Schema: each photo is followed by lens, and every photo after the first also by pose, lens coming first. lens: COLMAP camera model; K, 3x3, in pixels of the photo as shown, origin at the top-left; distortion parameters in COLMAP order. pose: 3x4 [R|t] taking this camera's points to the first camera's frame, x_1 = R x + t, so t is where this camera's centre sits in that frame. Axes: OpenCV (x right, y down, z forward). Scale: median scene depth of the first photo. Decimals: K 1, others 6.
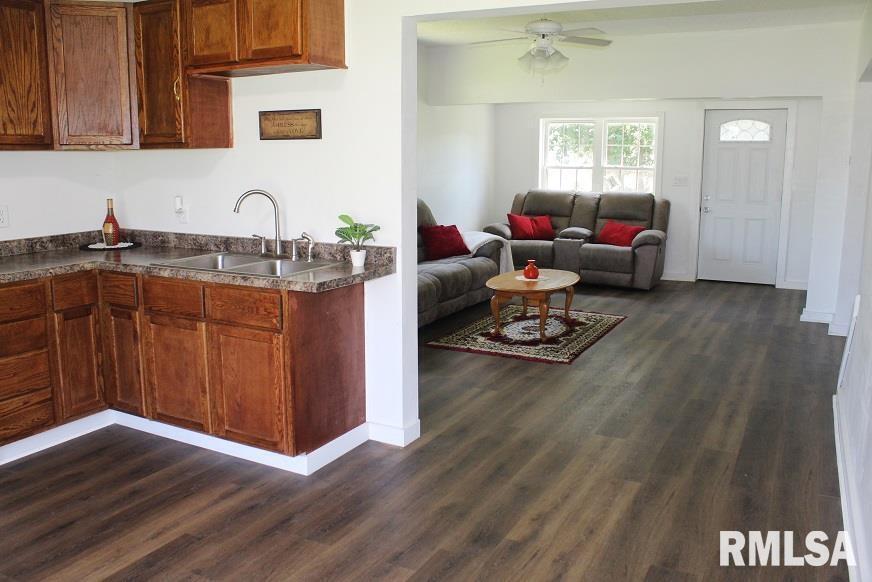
lens RADIAL K [[760.1, 0, 420.9], [0, 760.1, 288.2], [0, 0, 1]] dist [-0.148029, 0.099566]
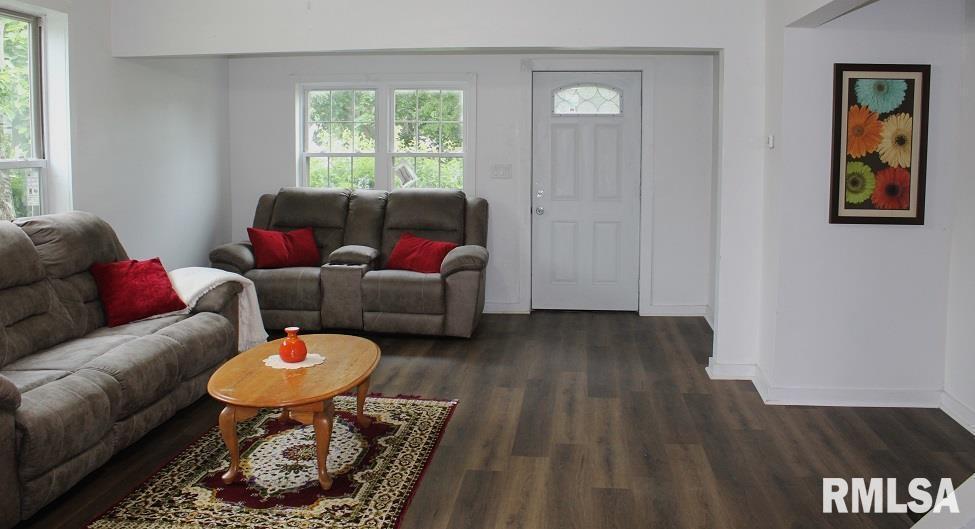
lens RADIAL K [[834.2, 0, 487.5], [0, 834.2, 202.9], [0, 0, 1]] dist [-0.151862, 0.121167]
pose [[0.926433, -0.027017, 0.375489, 0.046681], [0.062405, 0.994643, -0.082405, -0.059345], [-0.371252, 0.099776, 0.923156, 0.332391]]
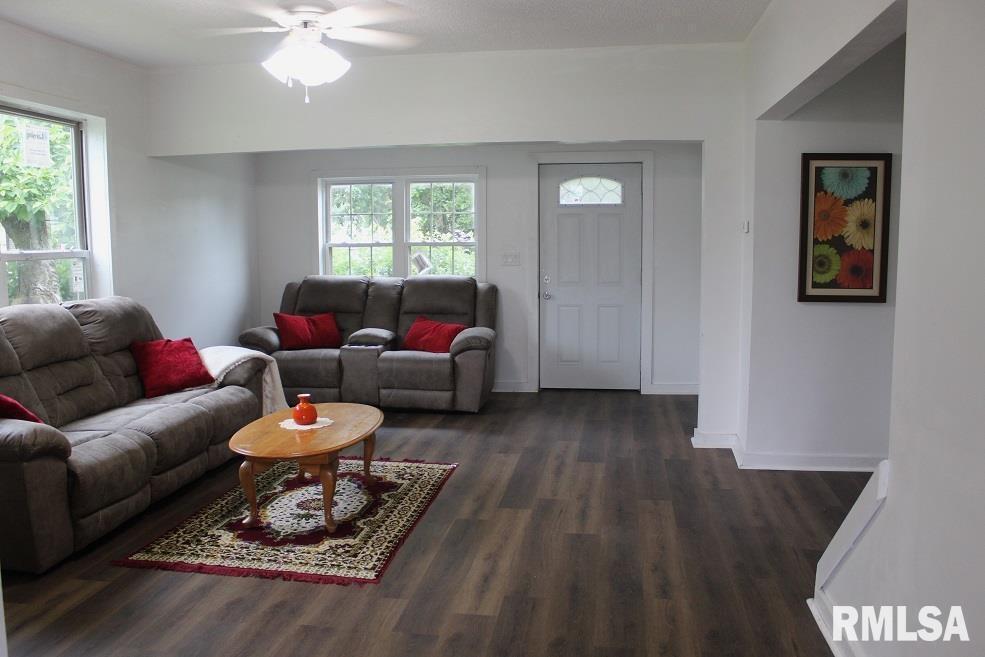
lens RADIAL K [[836.3, 0, 491.7], [0, 836.3, 328.9], [0, 0, 1]] dist [-0.156690, 0.126287]
pose [[0.941910, -0.046089, 0.332688, 0.056887], [0.065426, 0.996743, -0.047149, -0.041907], [-0.329431, 0.066176, 0.941858, 0.262053]]
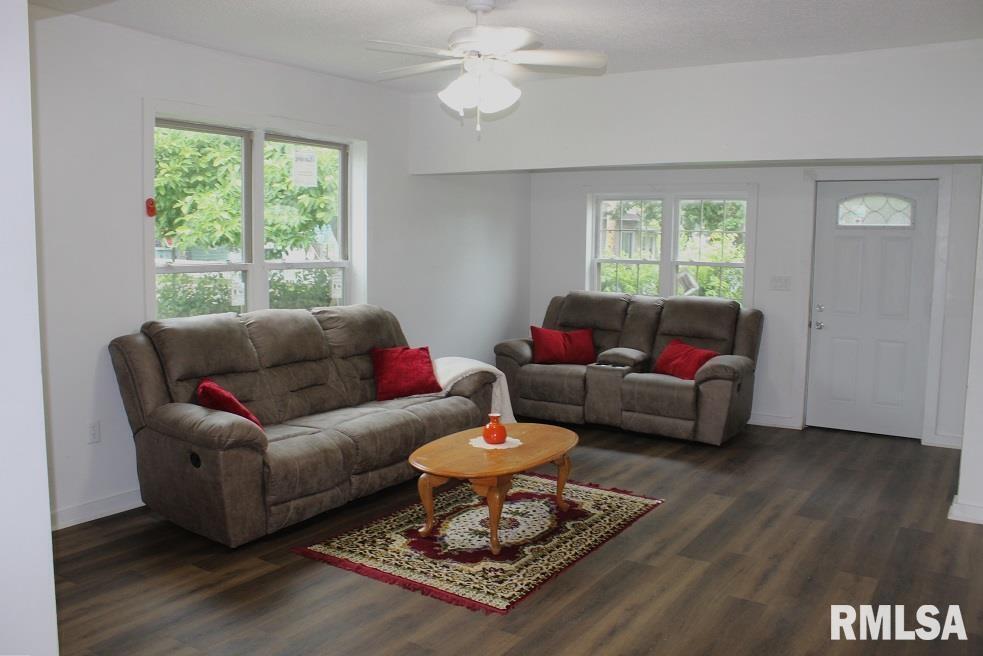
lens RADIAL K [[834.6, 0, 482.5], [0, 834.6, 327.5], [0, 0, 1]] dist [-0.156690, 0.126287]
pose [[0.995541, 0.020082, -0.092166, 0.168277], [-0.026057, 0.997604, -0.064090, -0.055233], [0.090658, 0.066206, 0.993679, 0.261849]]
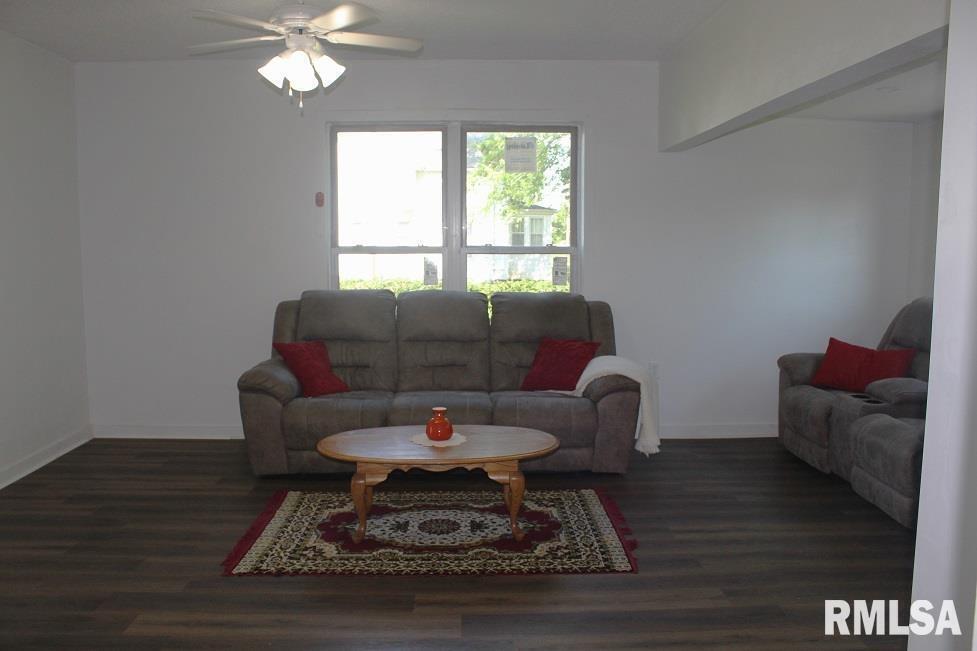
lens RADIAL K [[829.5, 0, 476.2], [0, 829.5, 309.7], [0, 0, 1]] dist [-0.156690, 0.126287]
pose [[0.482058, 0.070001, -0.873338, 0.594907], [-0.149121, 0.988814, -0.003054, -0.094911], [0.863355, 0.131706, 0.487105, 0.602171]]
